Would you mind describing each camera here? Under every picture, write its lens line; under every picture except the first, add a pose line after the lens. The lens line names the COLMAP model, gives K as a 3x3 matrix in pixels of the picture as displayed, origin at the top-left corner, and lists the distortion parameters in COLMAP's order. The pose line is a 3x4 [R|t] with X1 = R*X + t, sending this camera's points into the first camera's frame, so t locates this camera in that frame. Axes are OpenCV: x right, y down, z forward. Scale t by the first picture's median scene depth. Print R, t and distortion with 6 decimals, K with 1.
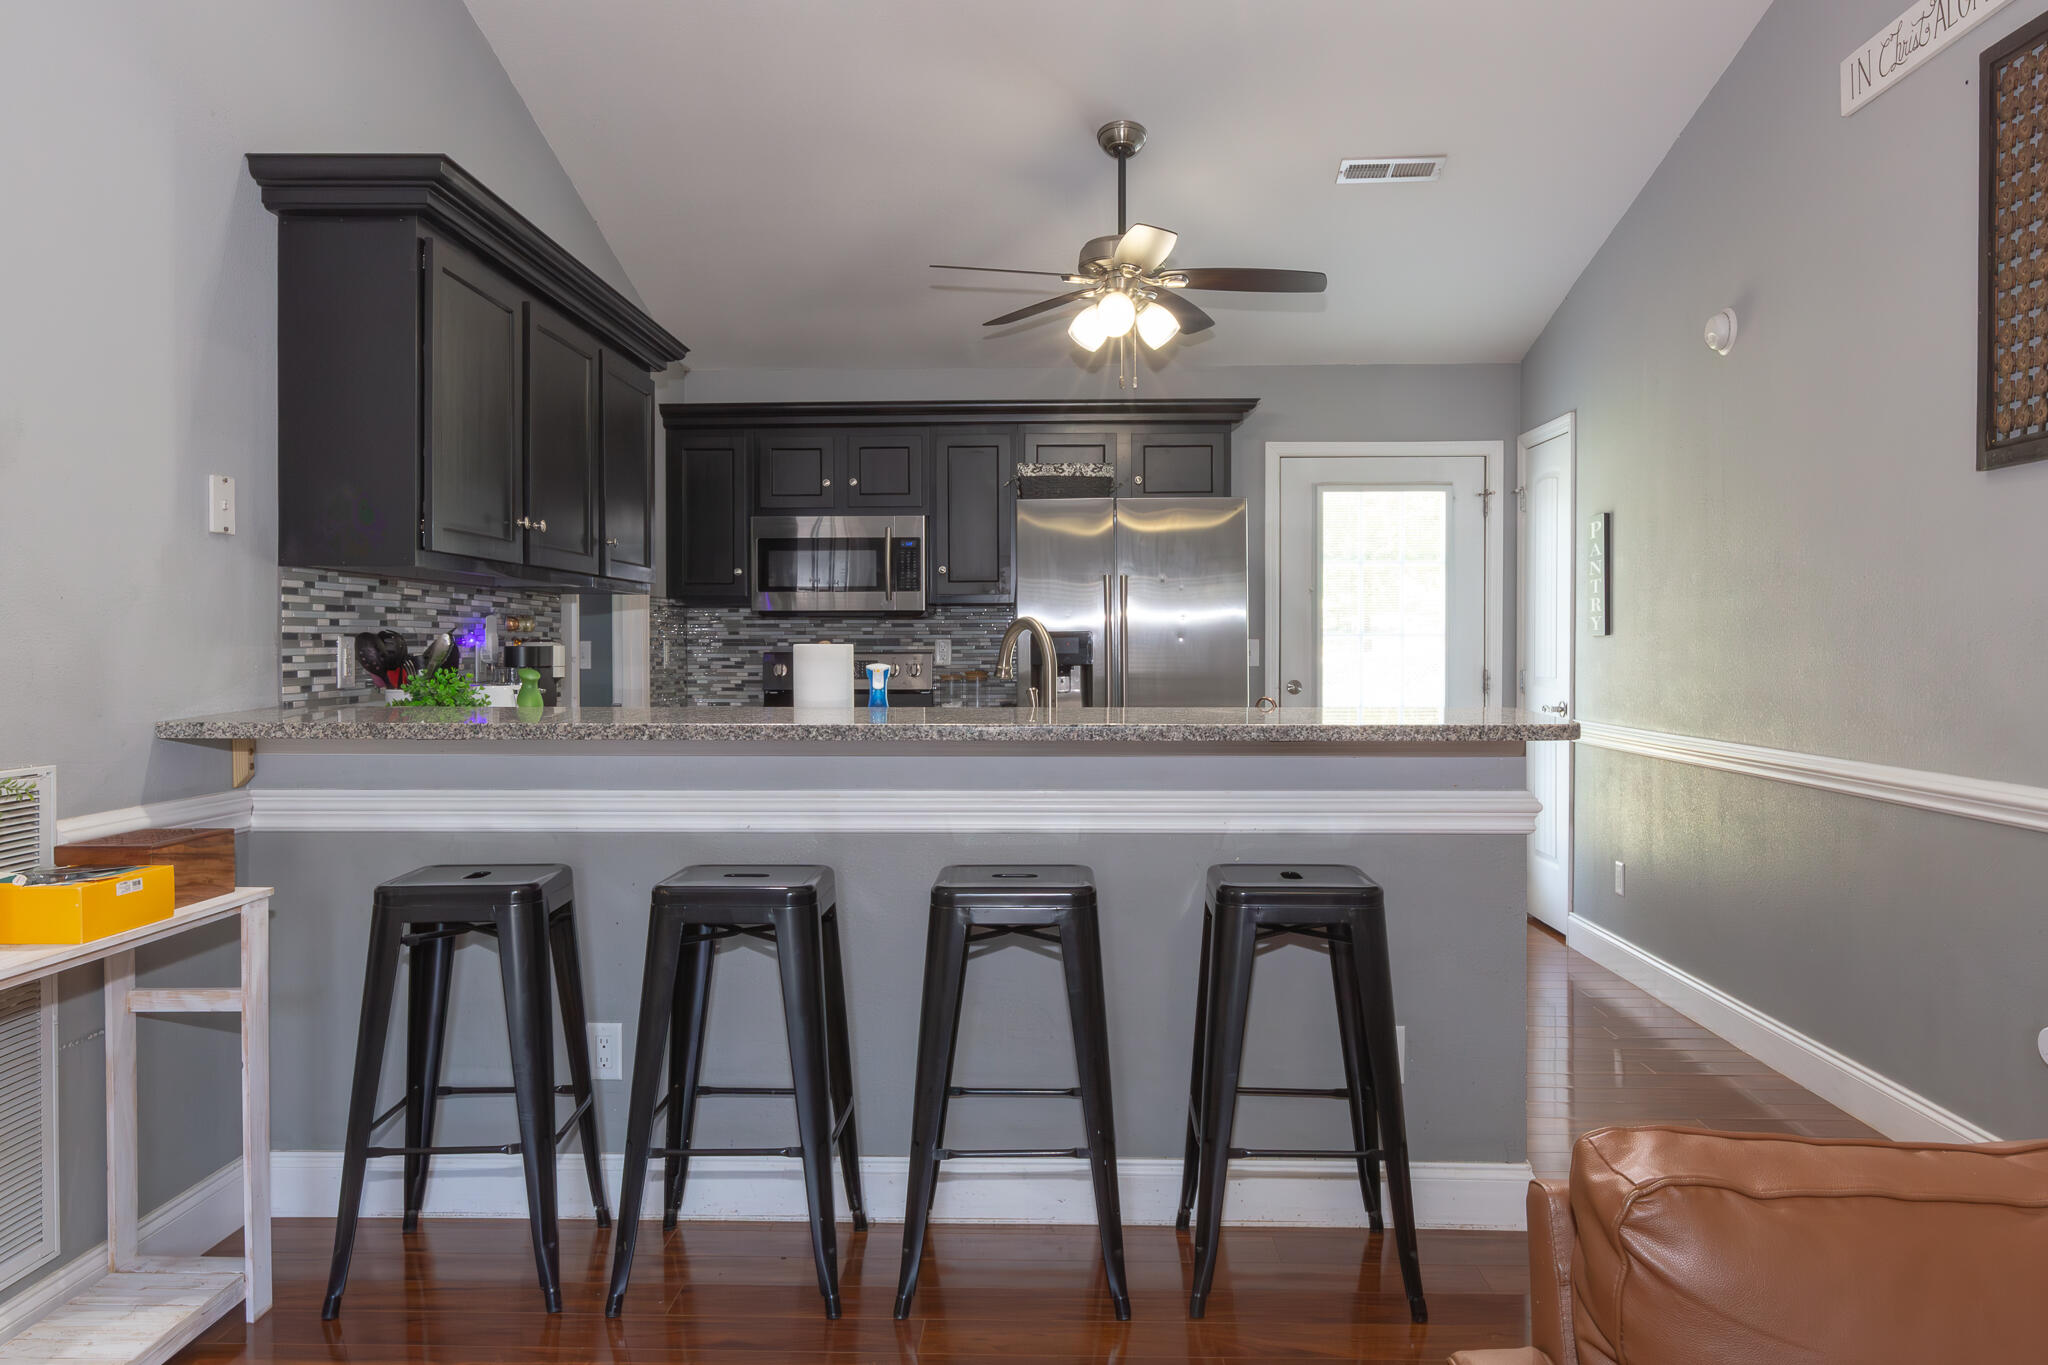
lens RADIAL K [[1482.5, 0, 1024.0], [0, 1482.5, 682.5], [0, 0, 1]] dist [0.003966, 0.002341]
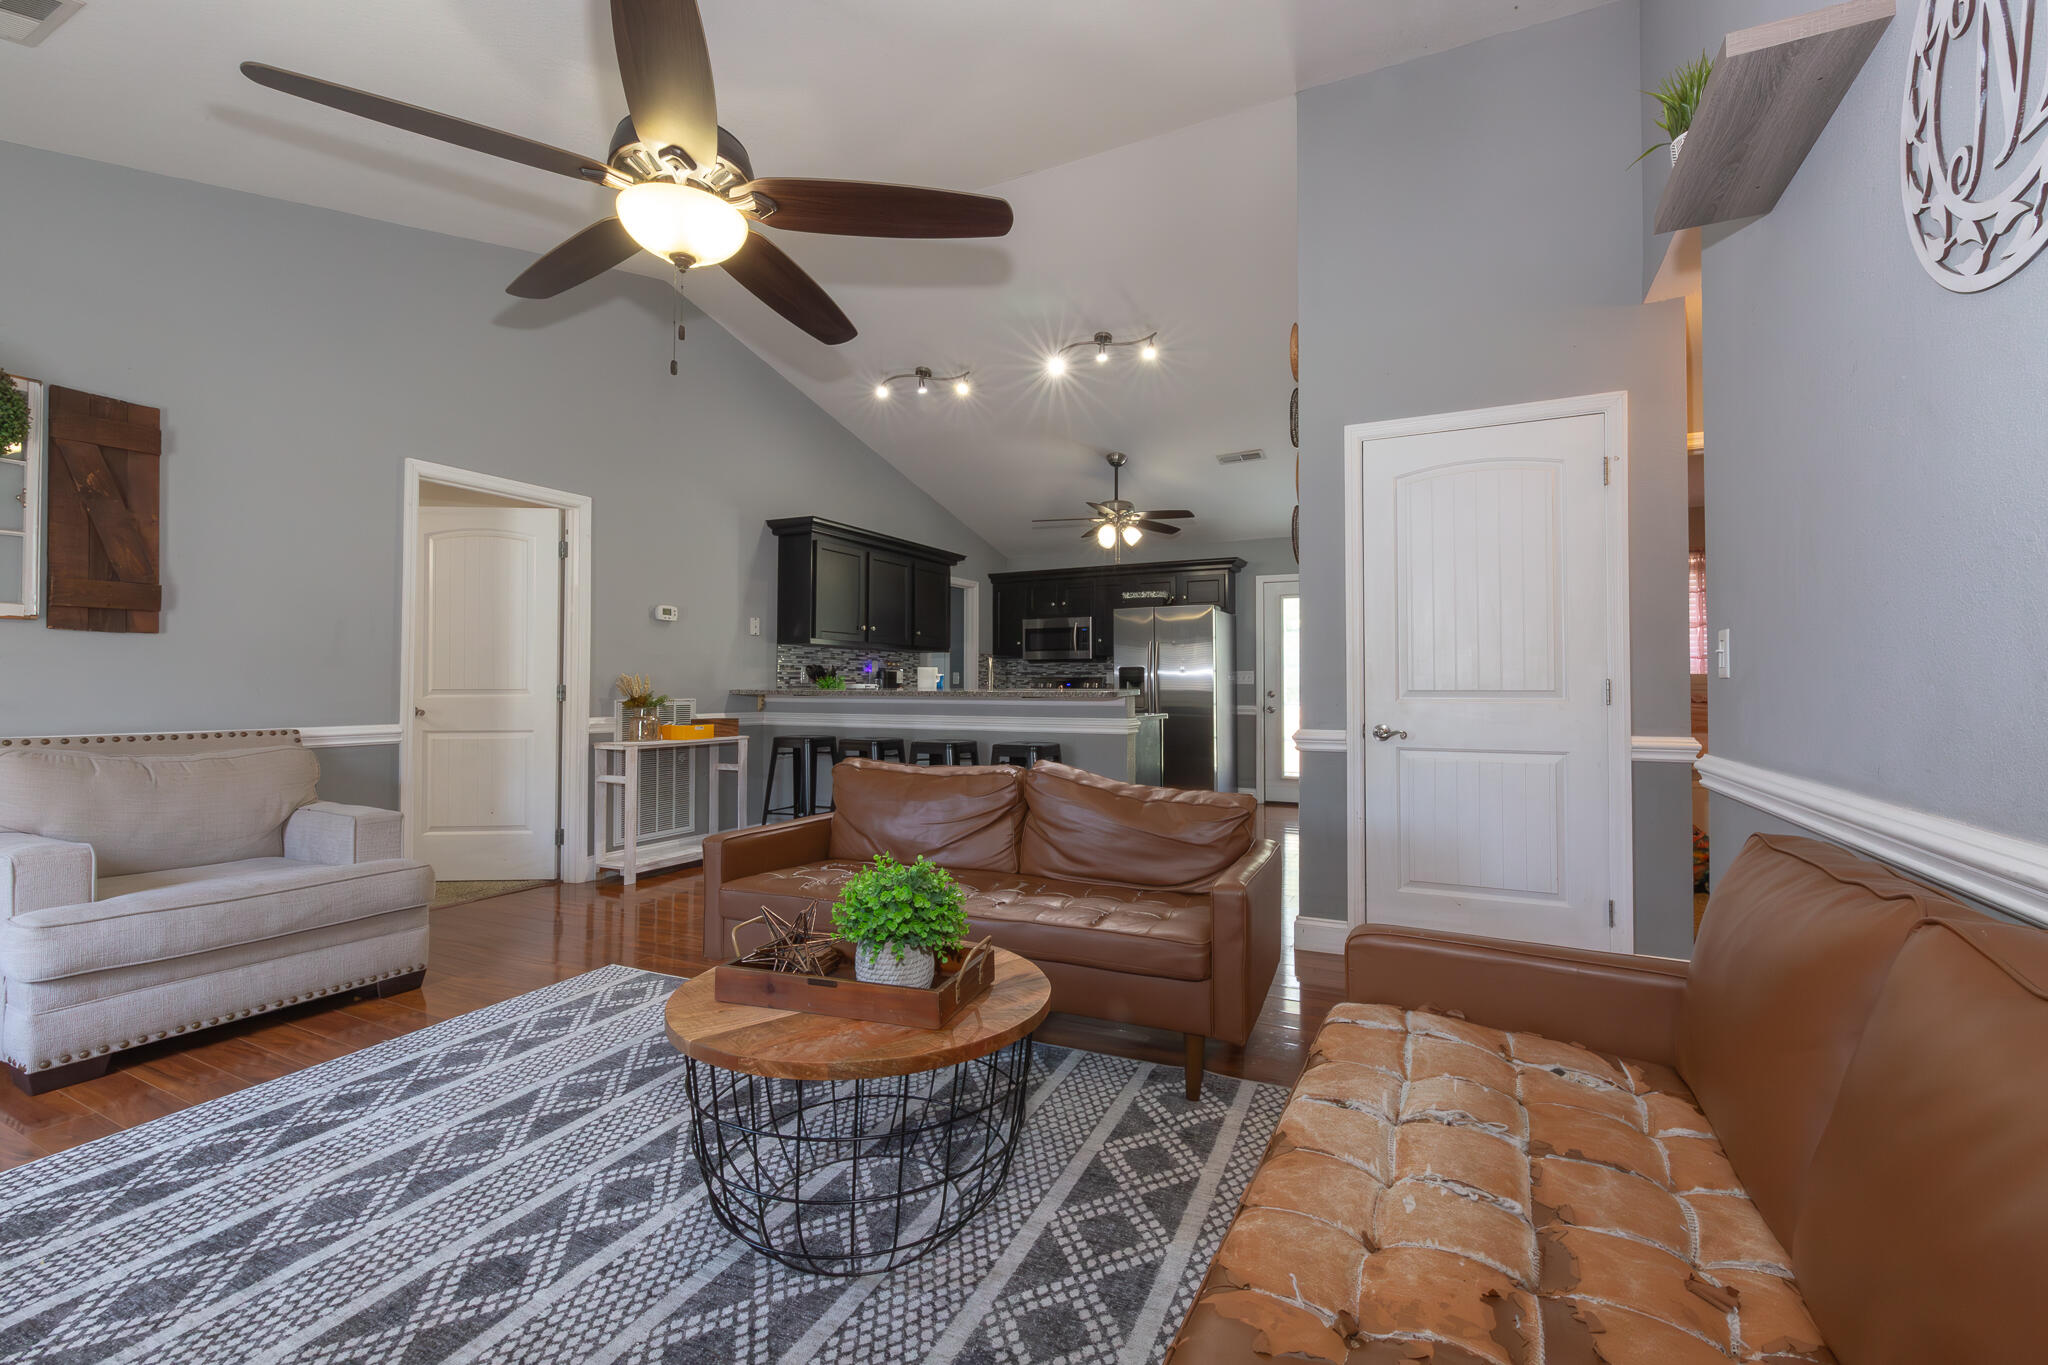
lens RADIAL K [[872.1, 0, 1024.0], [0, 872.1, 682.5], [0, 0, 1]] dist [-0.000345, 0.000064]
pose [[0.907391, 0.002325, -0.420281, 0.741768], [-0.013891, 0.999604, -0.024460, 0.041620], [0.420058, 0.028032, 0.907064, -0.467104]]
